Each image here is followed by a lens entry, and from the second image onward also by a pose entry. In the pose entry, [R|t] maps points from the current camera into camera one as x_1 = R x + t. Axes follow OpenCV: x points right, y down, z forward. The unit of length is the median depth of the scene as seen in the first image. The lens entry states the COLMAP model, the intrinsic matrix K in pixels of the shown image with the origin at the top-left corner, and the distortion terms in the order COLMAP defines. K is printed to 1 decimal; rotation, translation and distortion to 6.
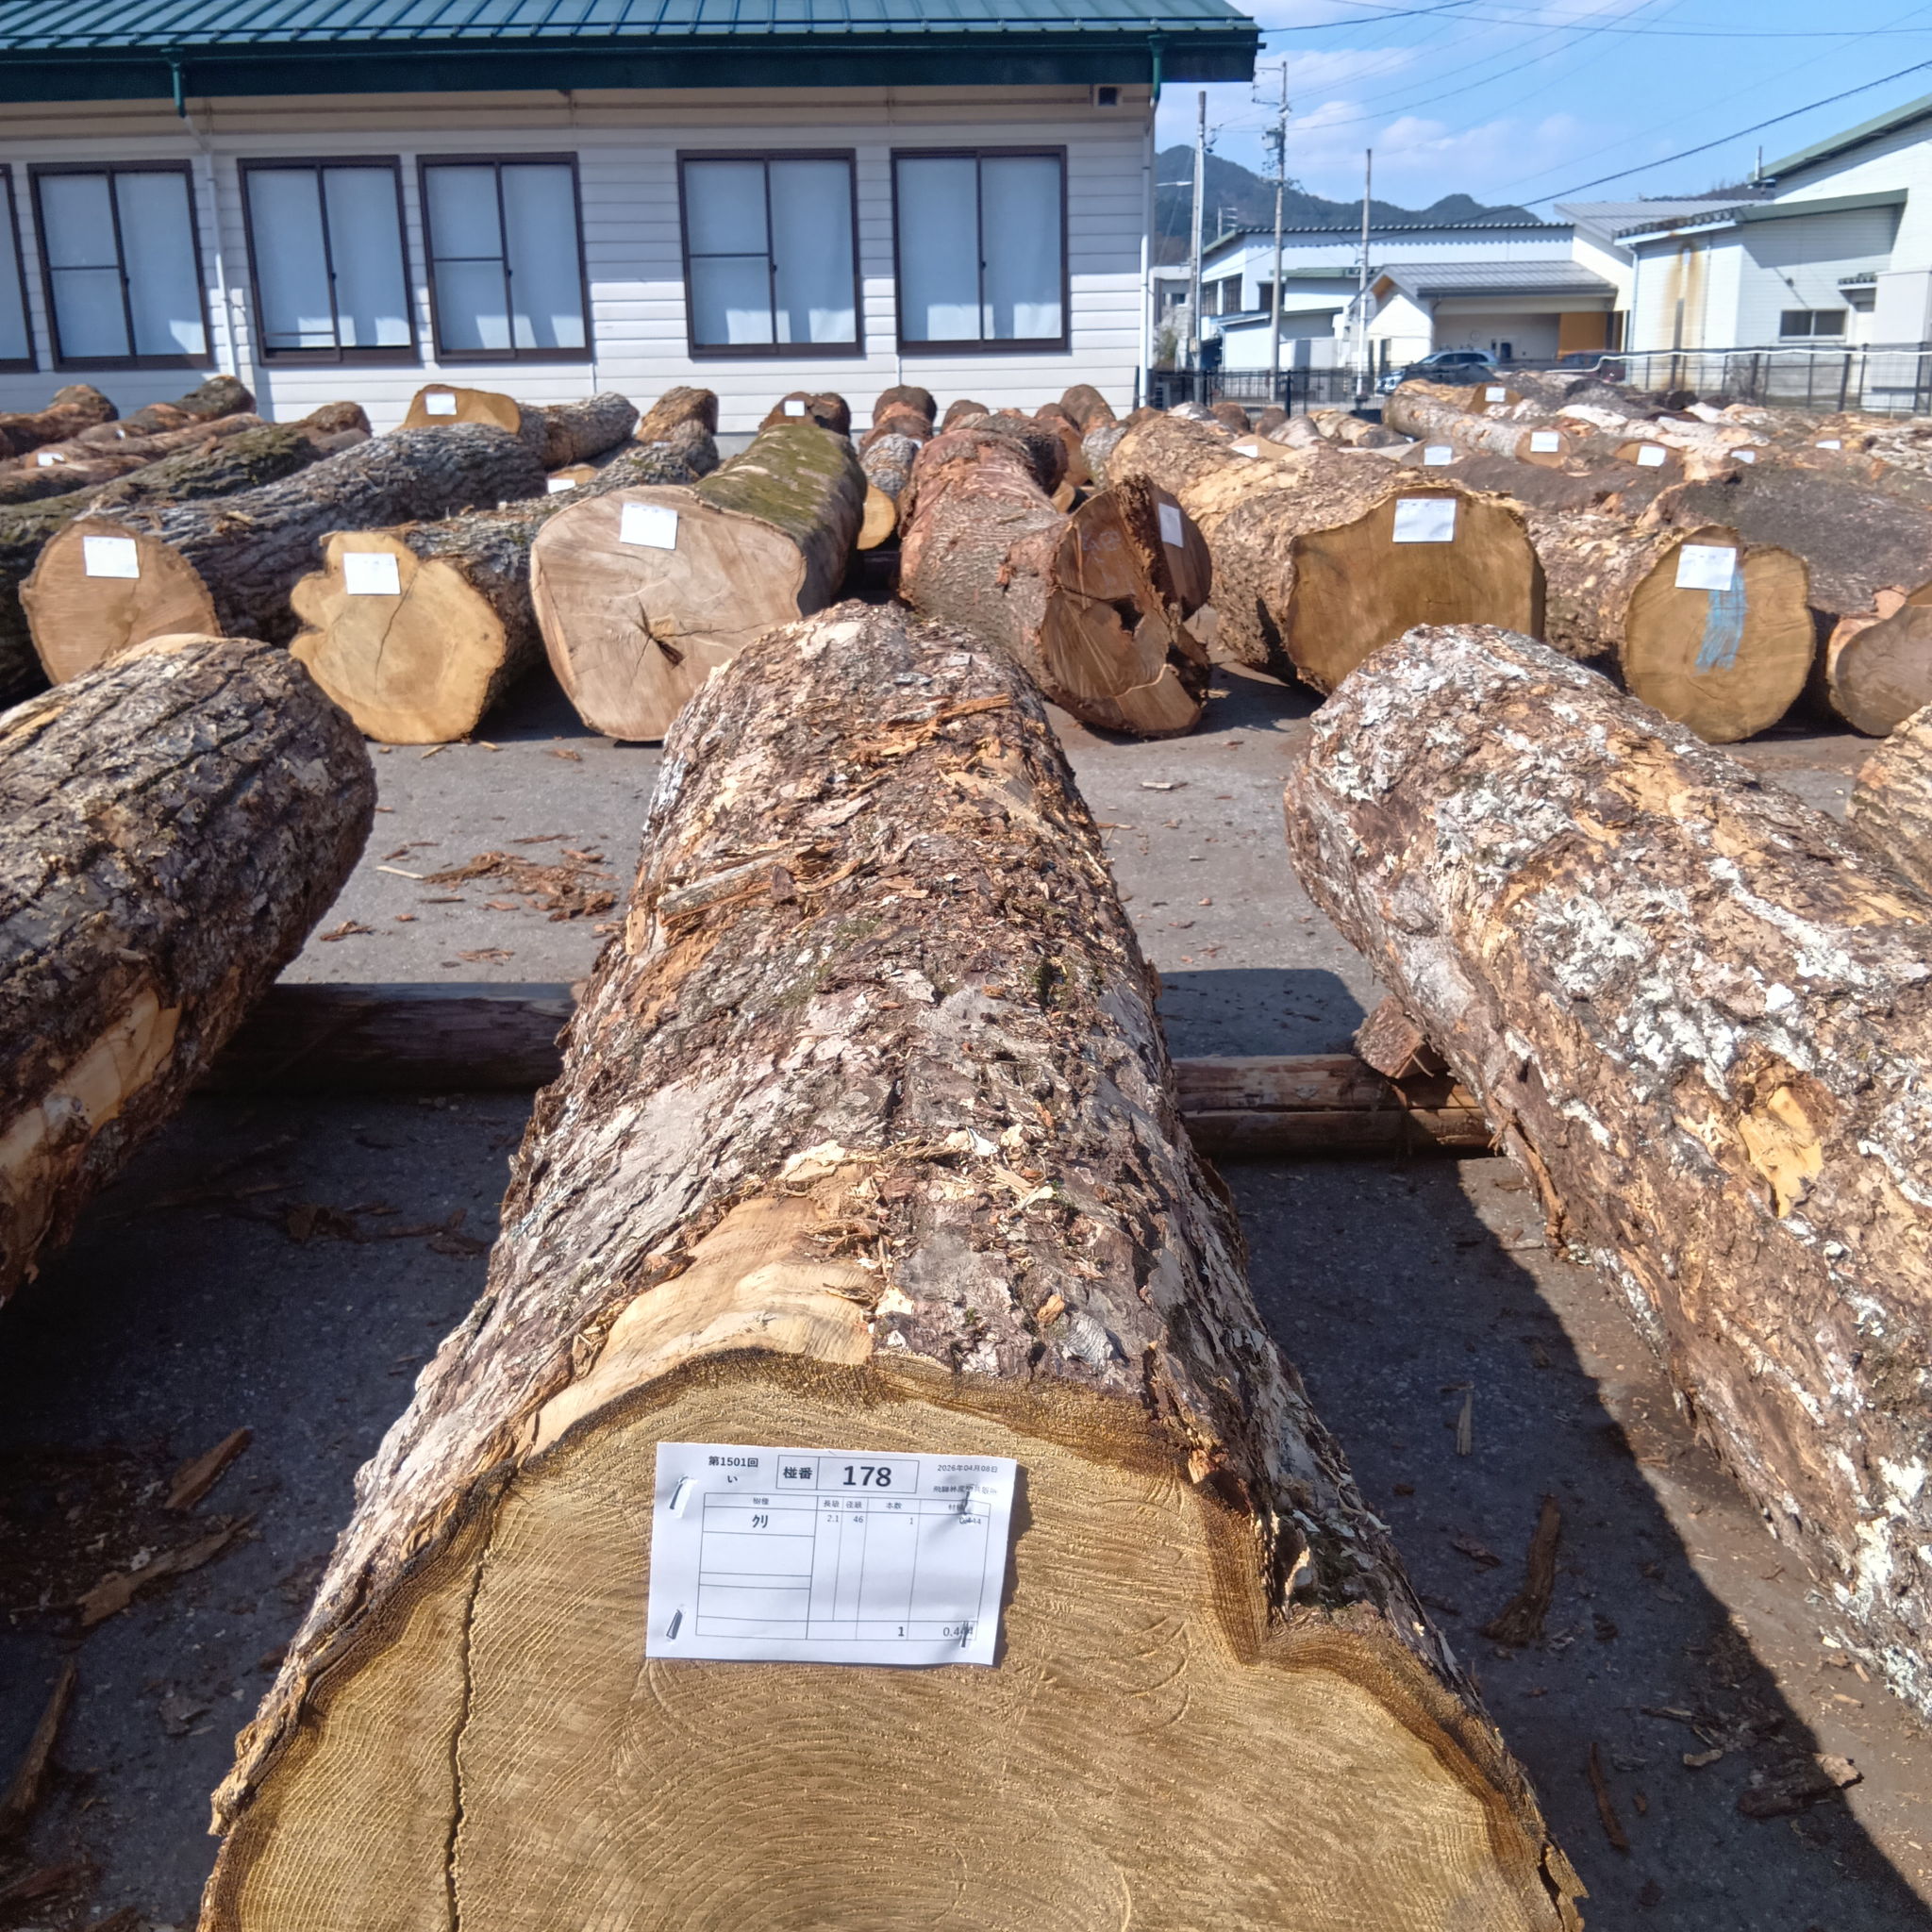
lens RADIAL K [[1920.7, 0, 962.0], [0, 1920.7, 967.9], [0, 0, 1]] dist [0.091820, -0.196424]
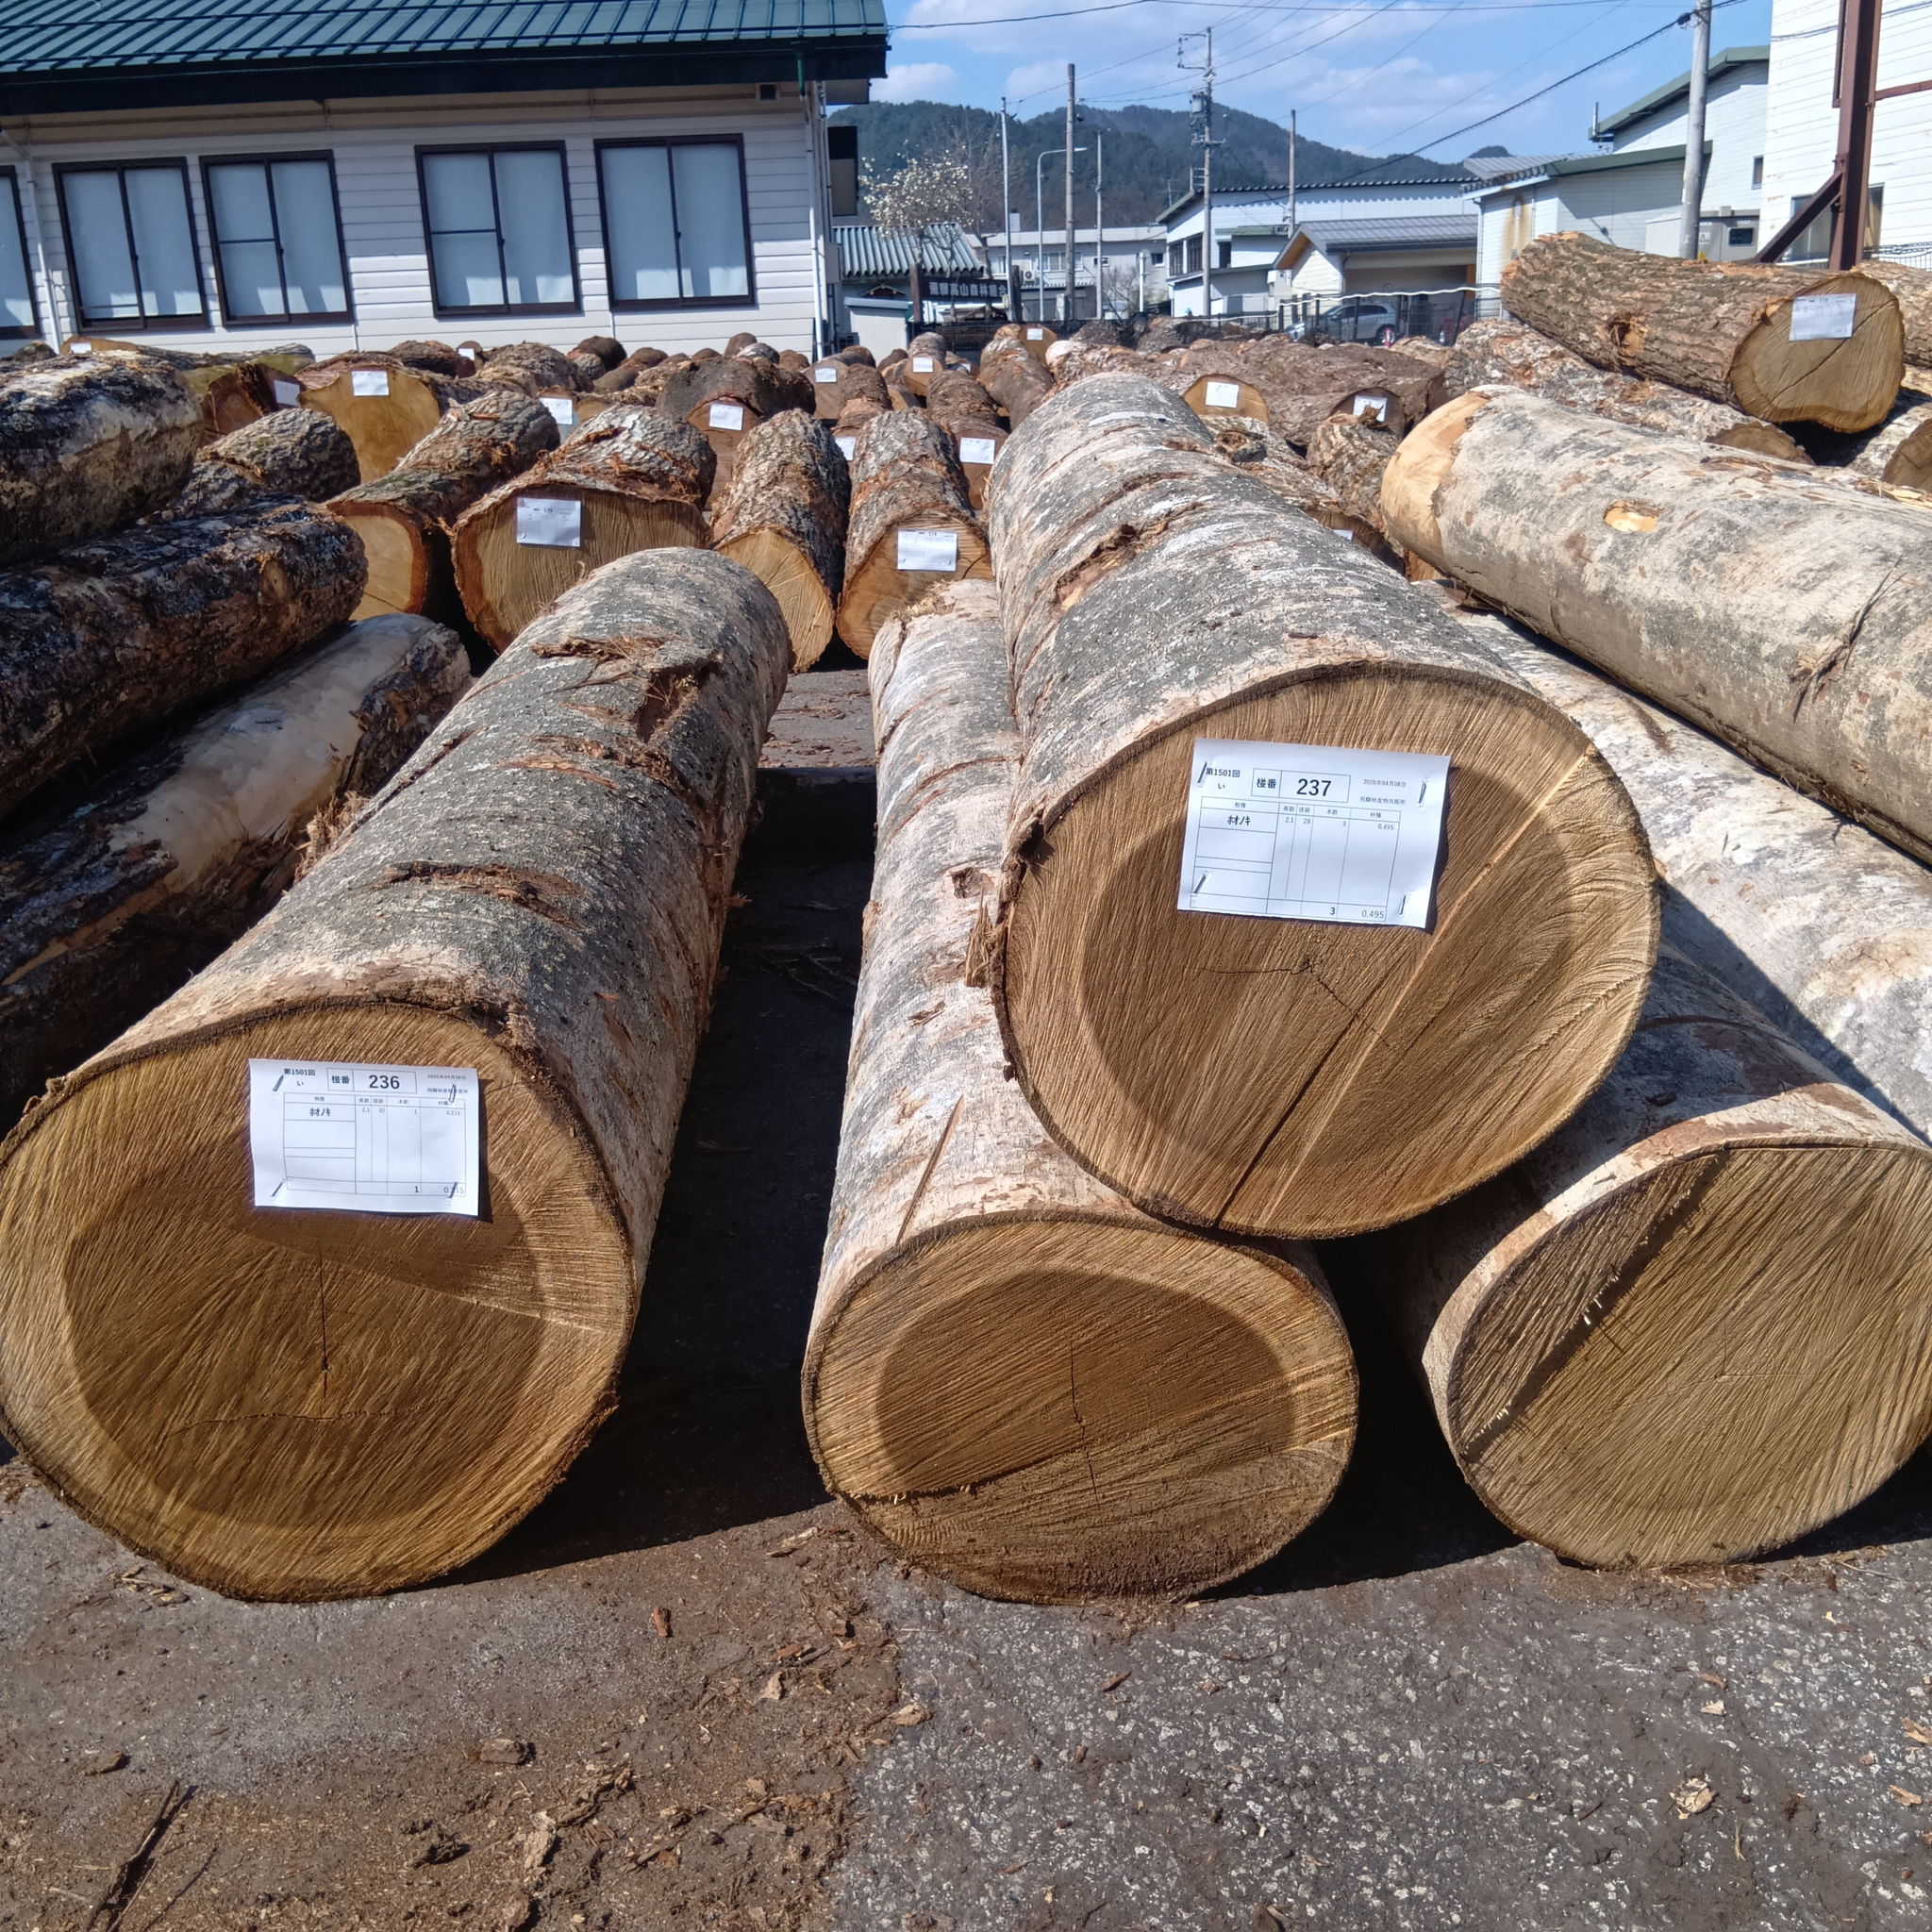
lens RADIAL K [[1930.8, 0, 970.9], [0, 1930.8, 975.4], [0, 0, 1]] dist [0.065109, -0.142022]
pose [[0.999732, -0.015403, -0.017302, 0.209161], [0.015726, 0.999702, 0.018678, 0.075450], [0.017009, -0.018945, 0.999676, -0.208266]]
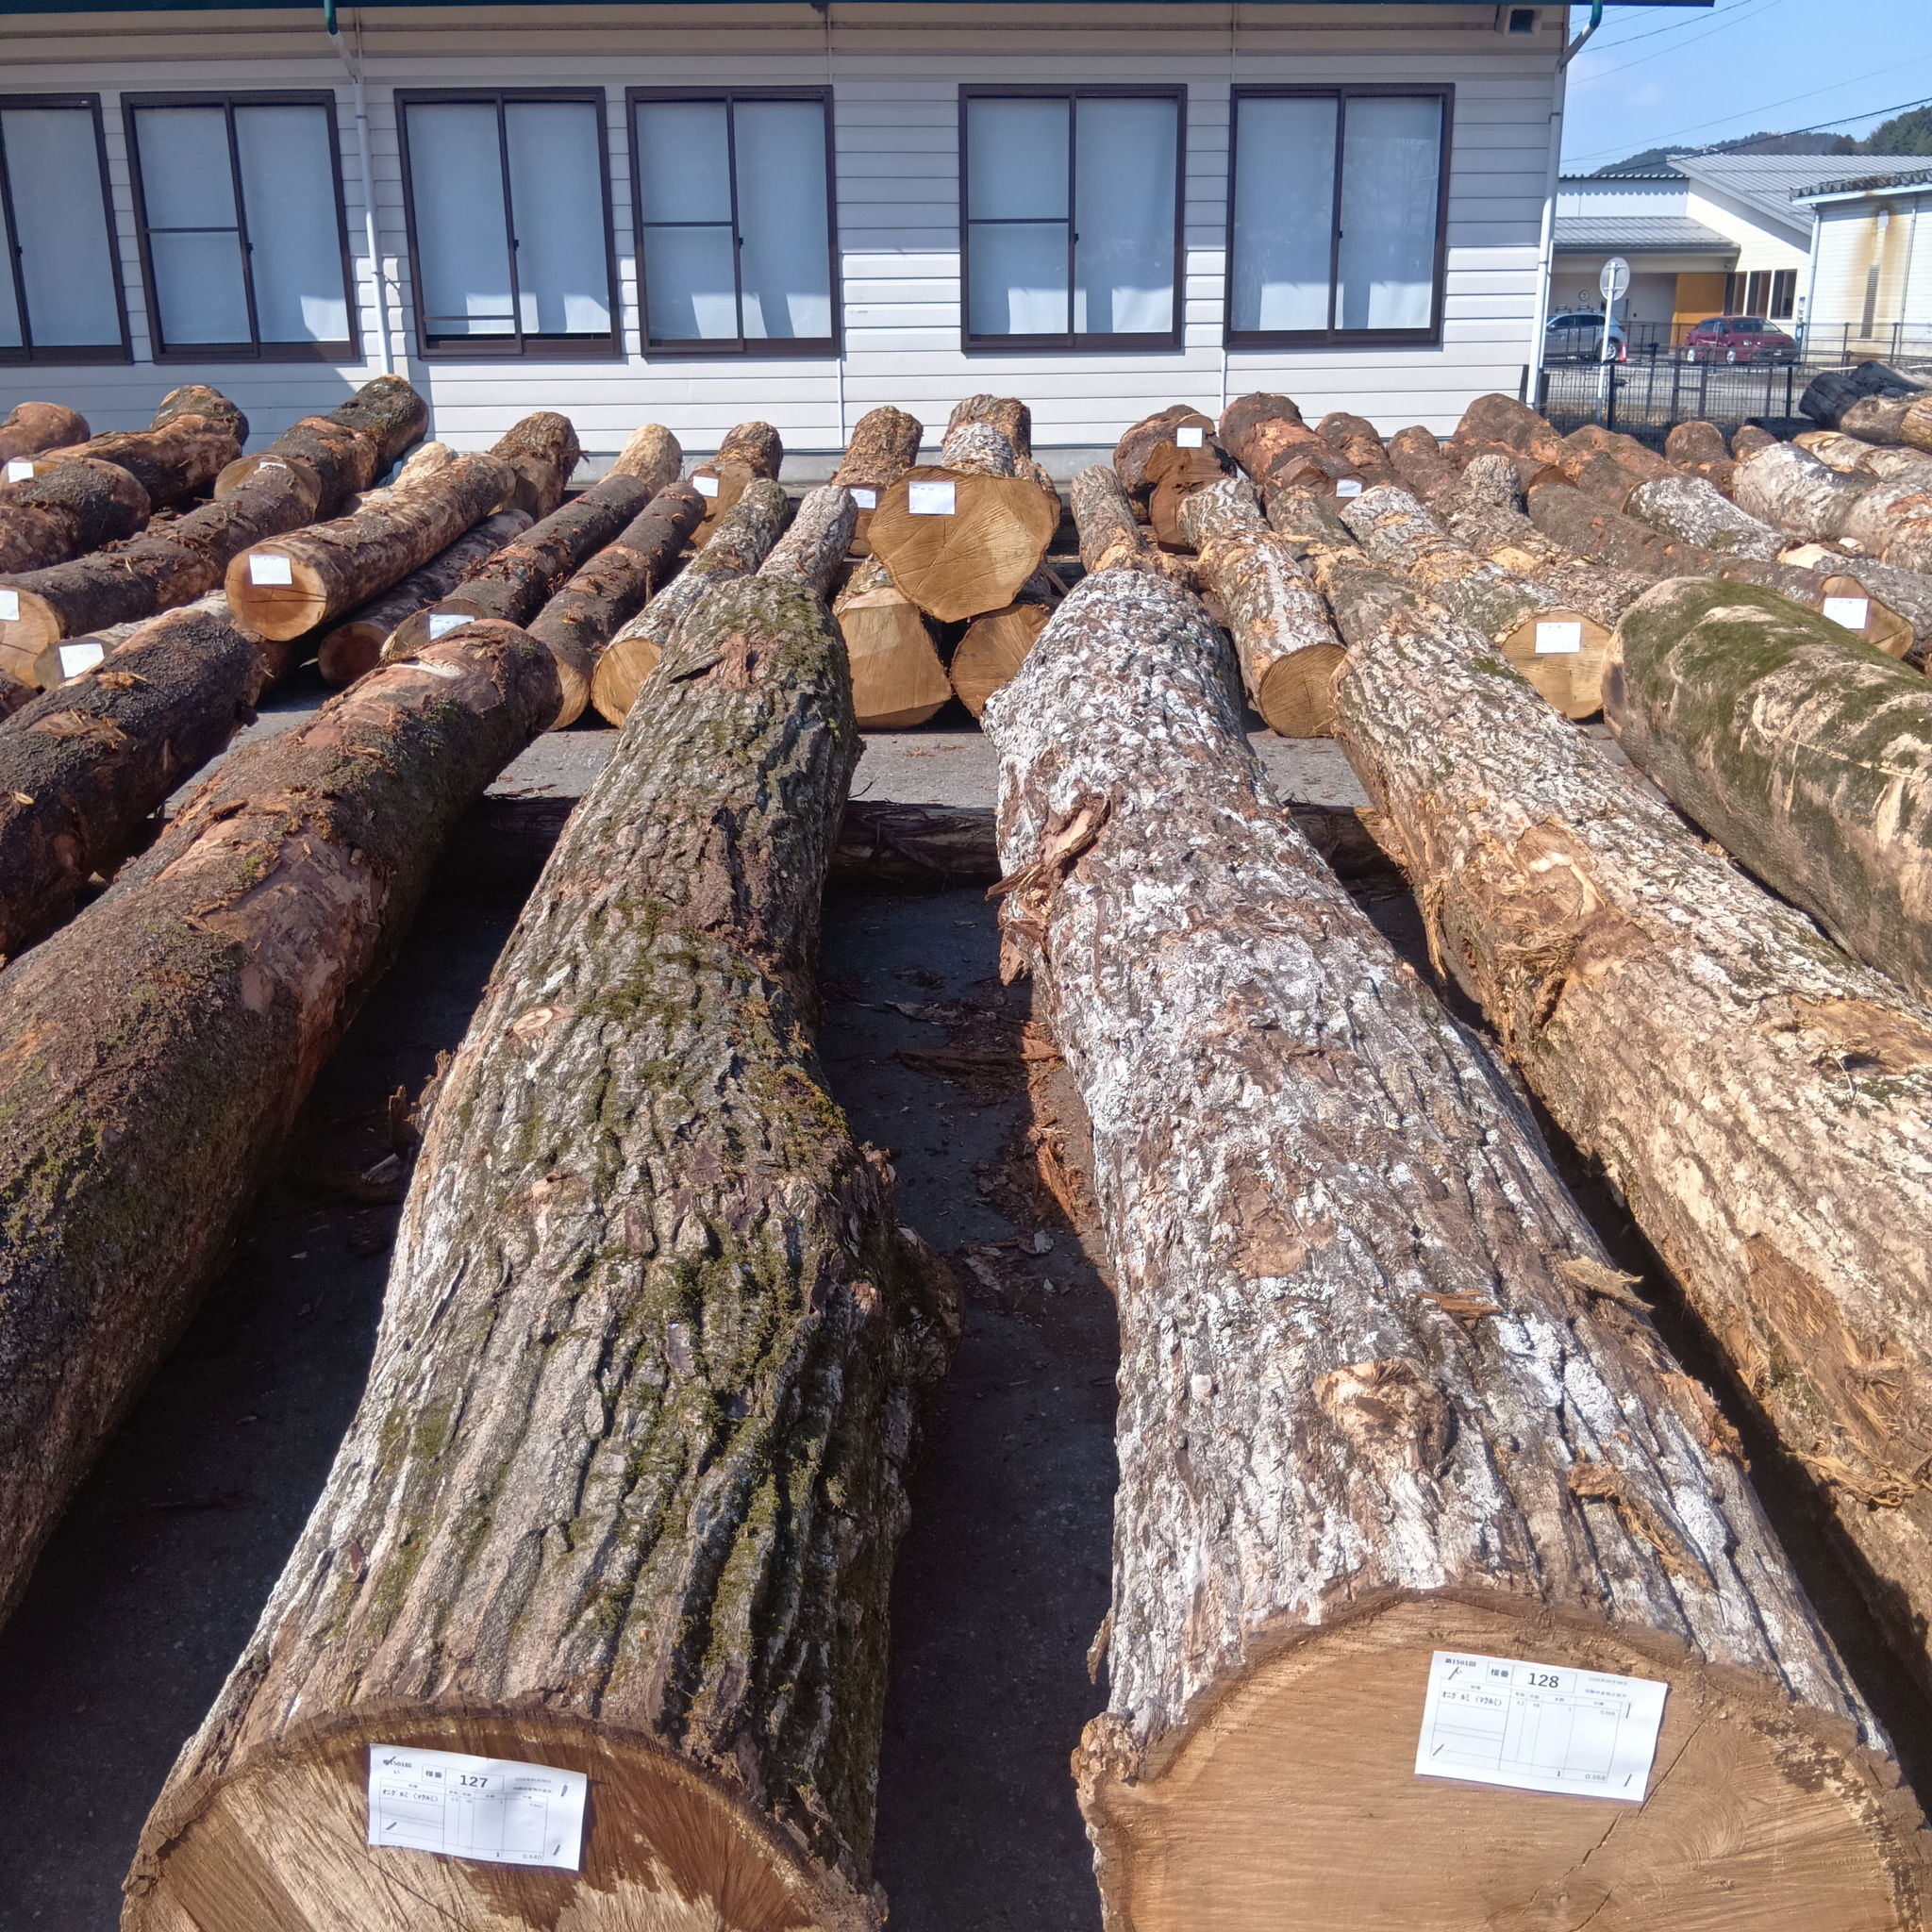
lens RADIAL K [[1933.0, 0, 959.7], [0, 1933.0, 963.3], [0, 0, 1]] dist [0.088059, -0.186610]
pose [[0.999943, 0.008287, 0.006799, -0.148110], [-0.008434, 0.999727, 0.021773, -0.086398], [-0.006617, -0.021829, 0.999740, 0.210376]]
